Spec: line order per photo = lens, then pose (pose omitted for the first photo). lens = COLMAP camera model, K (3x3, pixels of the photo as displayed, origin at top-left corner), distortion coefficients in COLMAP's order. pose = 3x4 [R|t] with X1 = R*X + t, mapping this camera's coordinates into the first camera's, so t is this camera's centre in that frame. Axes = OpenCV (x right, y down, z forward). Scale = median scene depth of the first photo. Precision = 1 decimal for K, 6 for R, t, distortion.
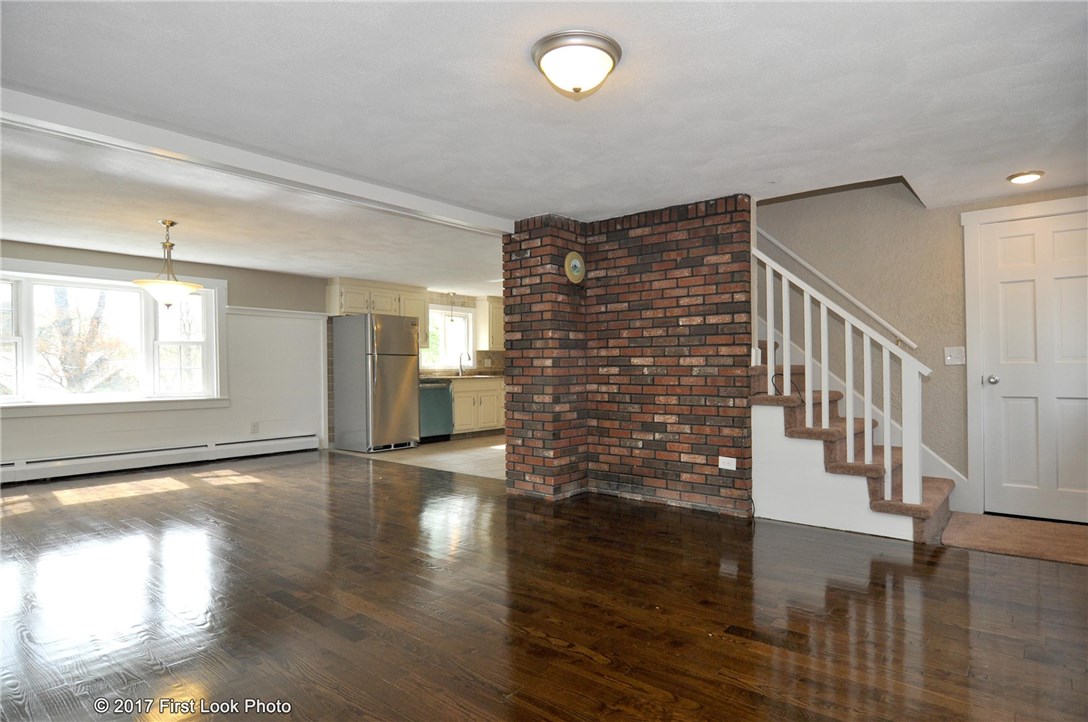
lens RADIAL K [[608.4, 0, 596.4], [0, 608.4, 368.0], [0, 0, 1]] dist [-0.008638, -0.001203]
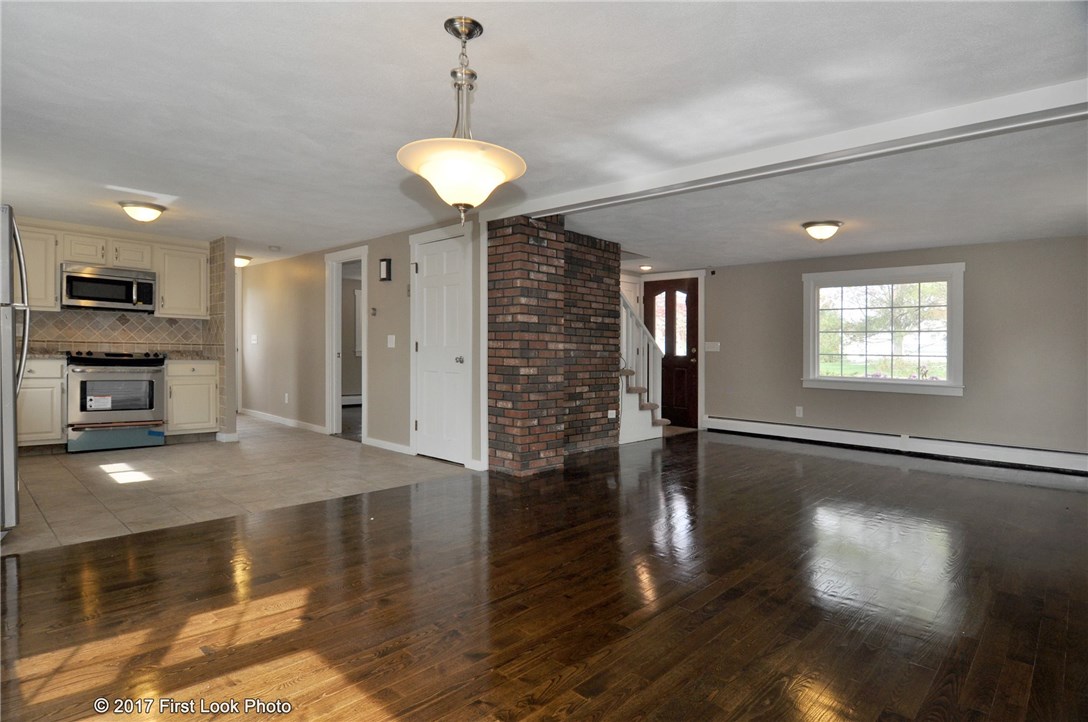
lens RADIAL K [[639.9, 0, 565.6], [0, 639.9, 336.2], [0, 0, 1]] dist [-0.004760, -0.001473]
pose [[0.019150, 0.028497, 0.999410, -1.333918], [-0.017975, 0.999442, -0.028154, 0.006163], [-0.999655, -0.017425, 0.019651, 1.022703]]
